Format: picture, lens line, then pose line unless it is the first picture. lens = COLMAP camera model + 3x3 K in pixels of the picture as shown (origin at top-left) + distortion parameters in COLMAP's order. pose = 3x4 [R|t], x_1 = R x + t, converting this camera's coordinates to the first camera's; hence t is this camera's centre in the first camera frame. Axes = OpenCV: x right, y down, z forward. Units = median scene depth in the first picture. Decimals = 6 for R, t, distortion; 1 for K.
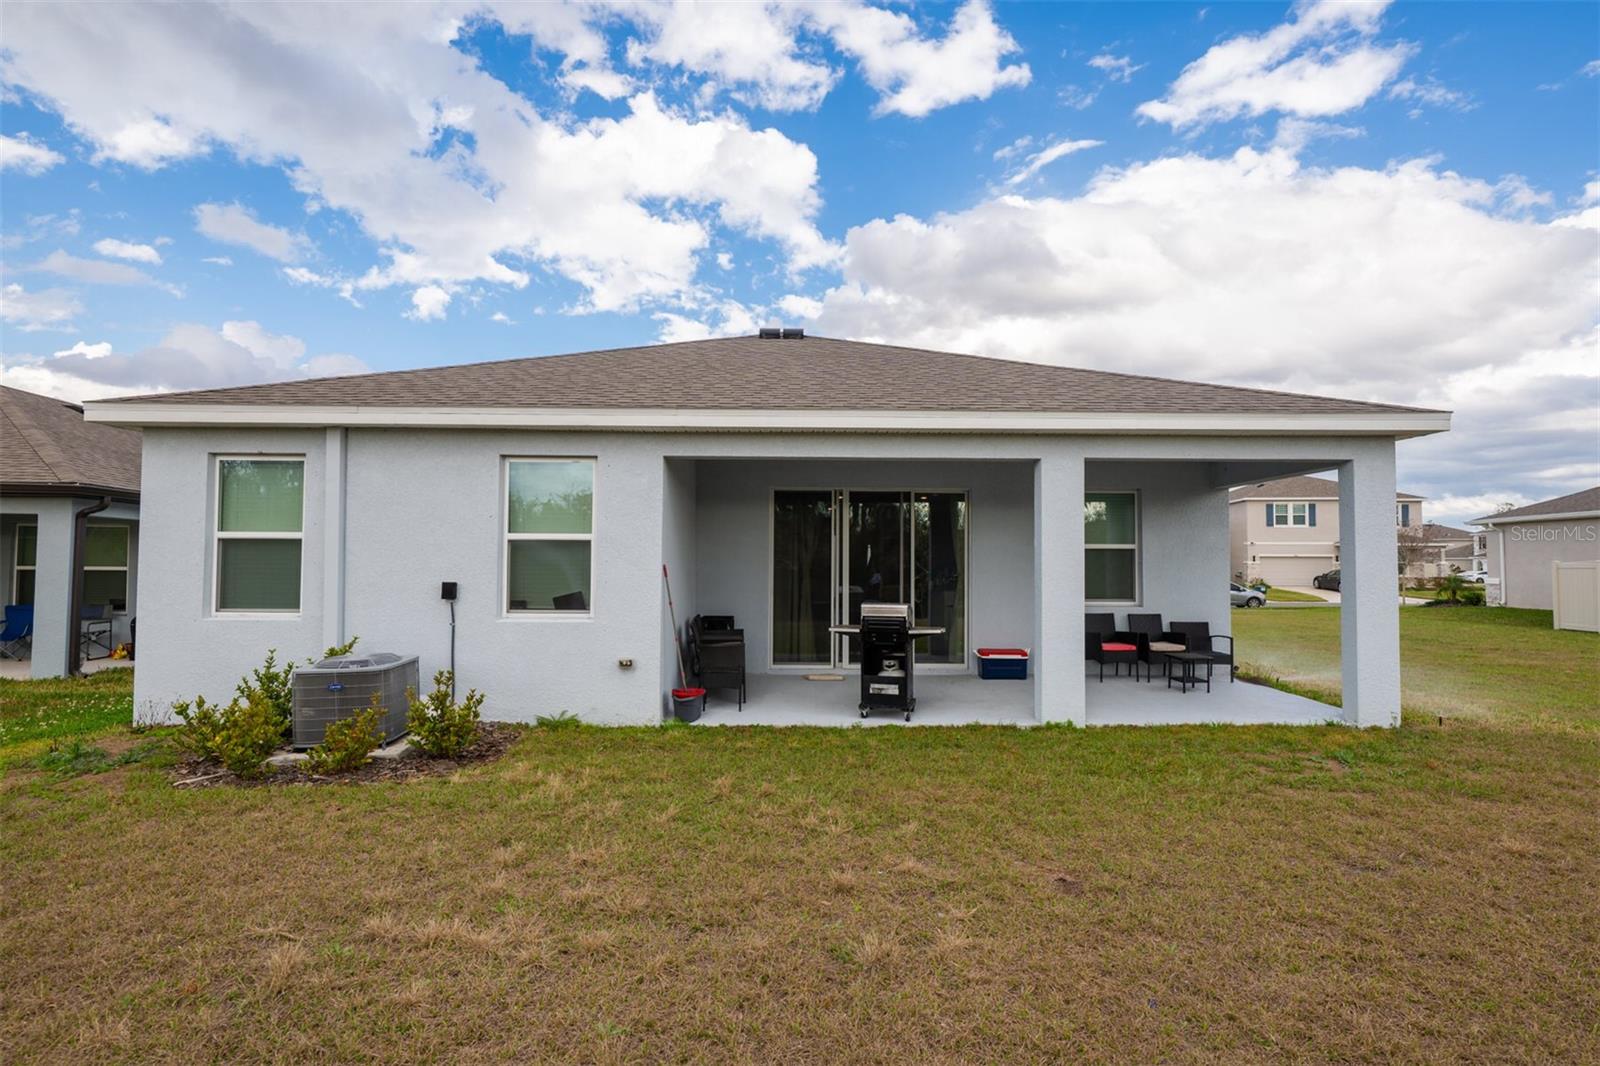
lens RADIAL K [[782.1, 0, 795.9], [0, 782.1, 557.0], [0, 0, 1]] dist [0.000606, 0.000922]
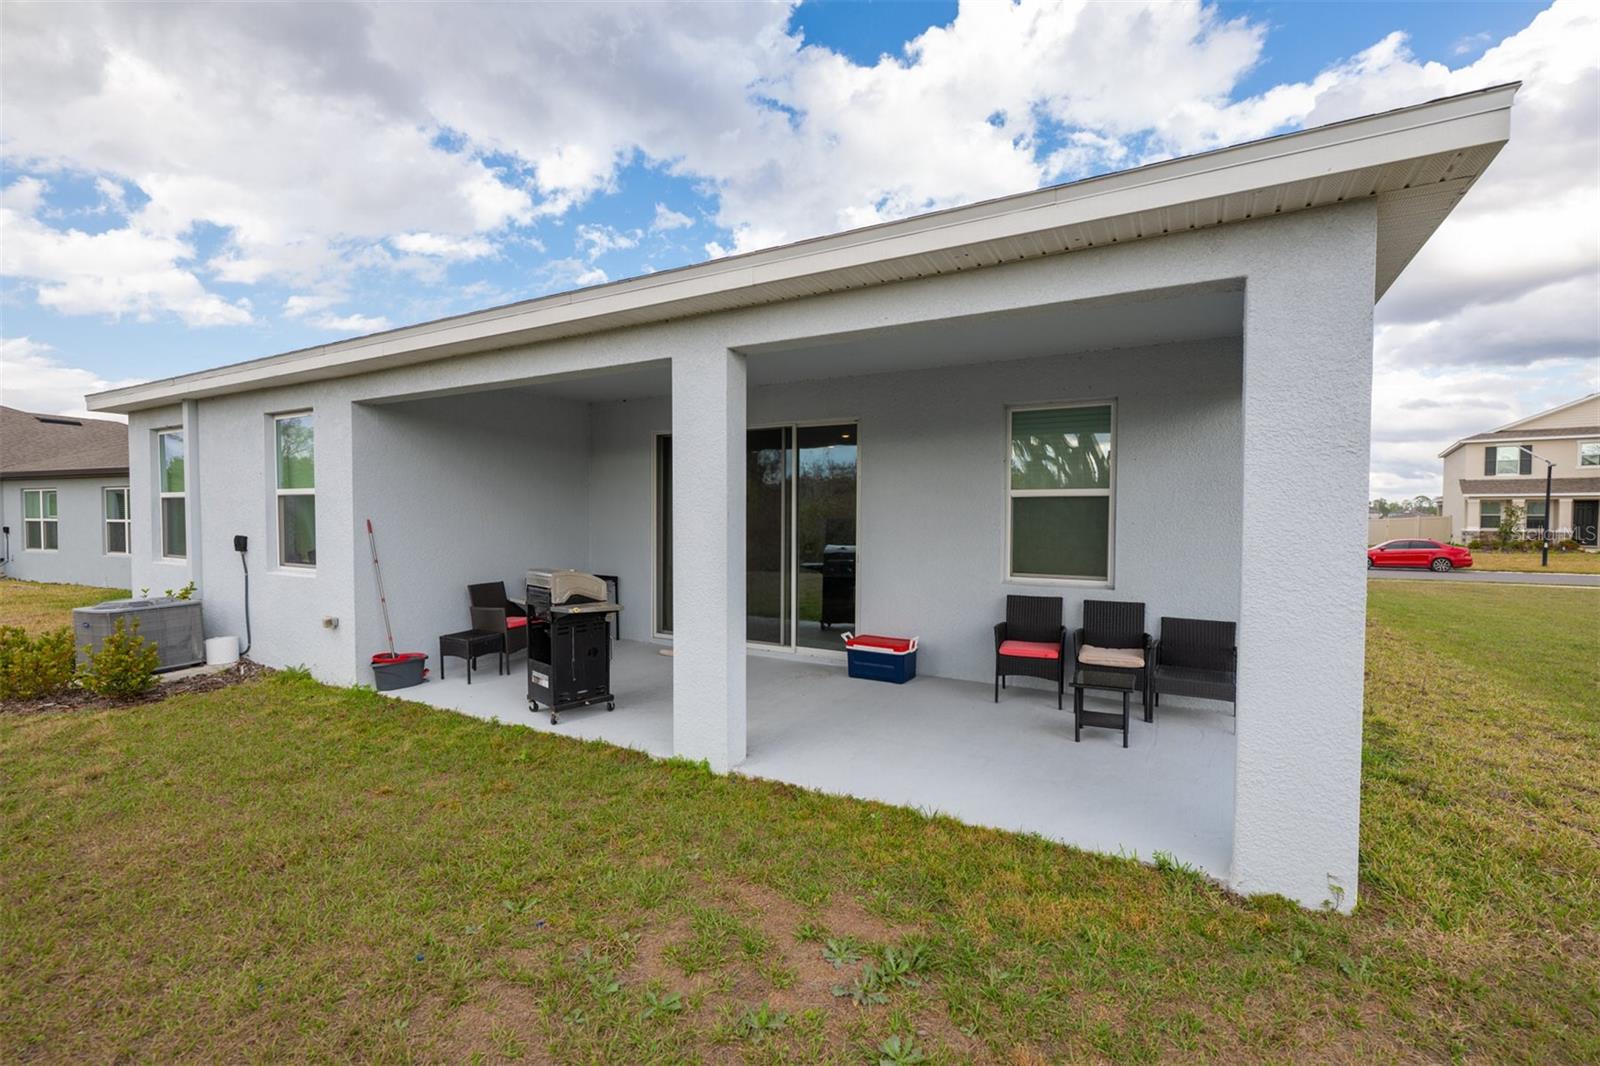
lens RADIAL K [[717.3, 0, 792.0], [0, 717.3, 541.9], [0, 0, 1]] dist [-0.000117, -0.000195]
pose [[0.856835, 0.017105, -0.515307, 0.710814], [0.002305, 0.999313, 0.037003, 0.006615], [0.515586, -0.032893, 0.856206, 0.532180]]
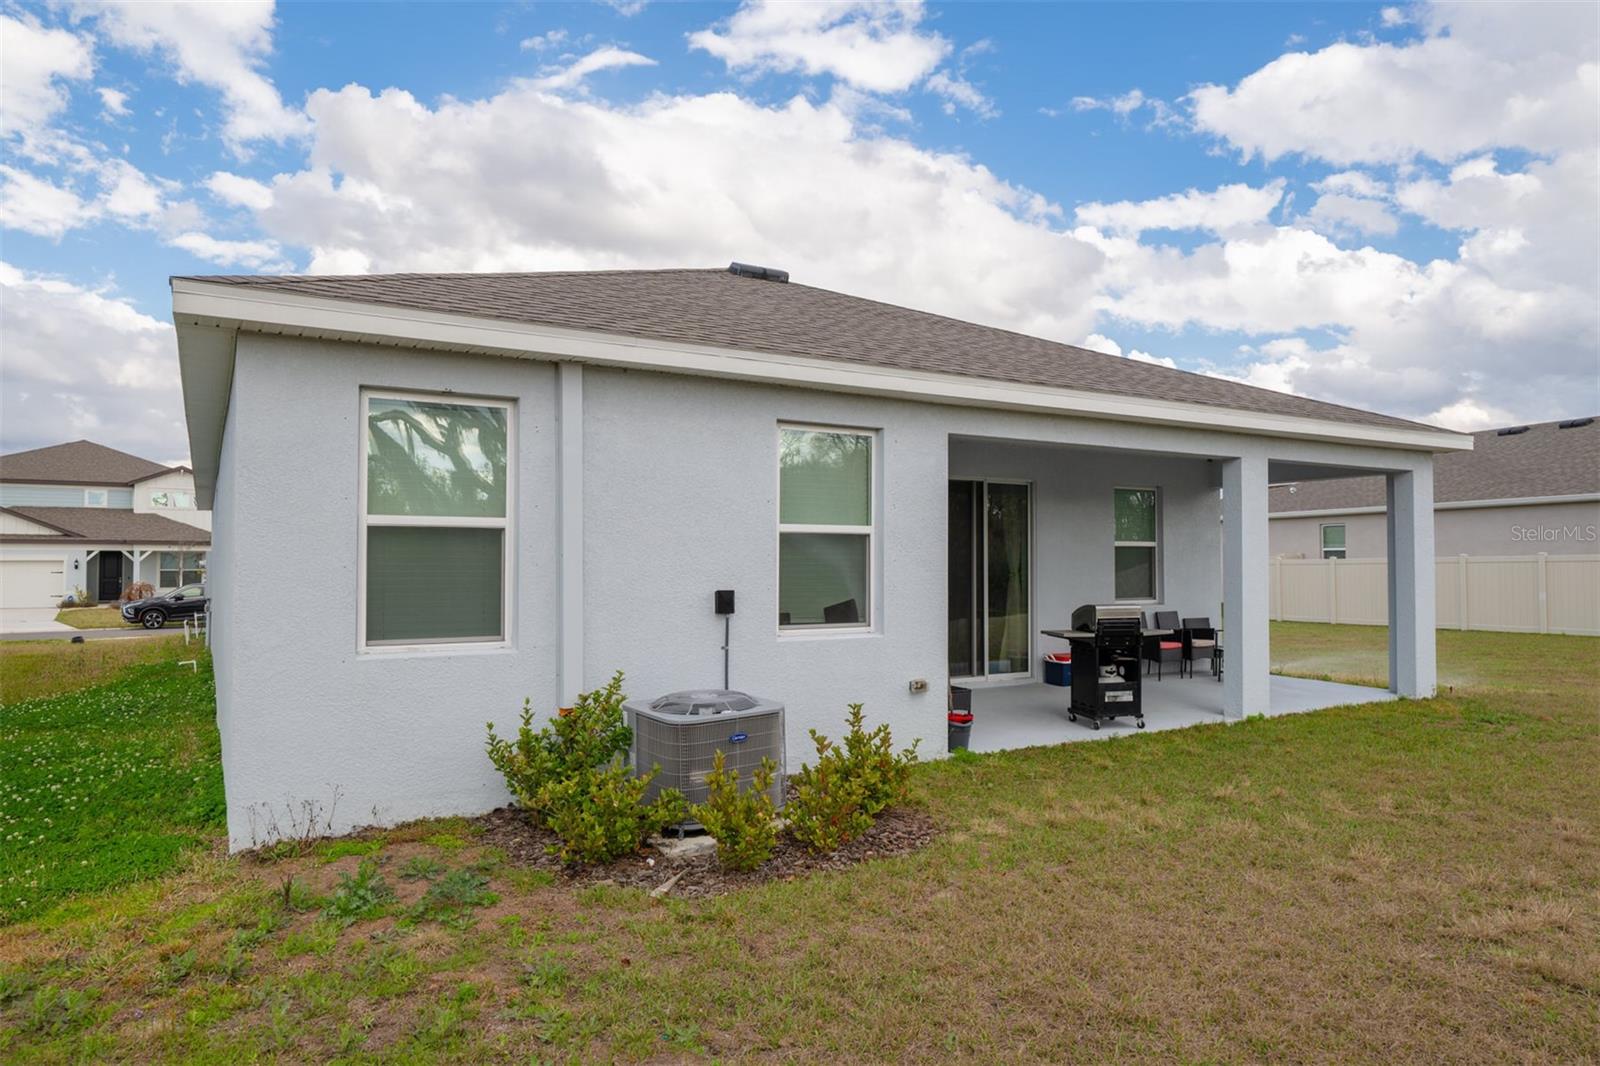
lens RADIAL K [[1004.8, 0, 805.9], [0, 1004.8, 534.2], [0, 0, 1]] dist [-0.019977, 0.004364]
pose [[0.866016, 0.009679, 0.499923, -0.827380], [0.000841, 0.999783, -0.020814, 0.000053], [-0.500016, 0.018446, 0.865820, 0.152269]]
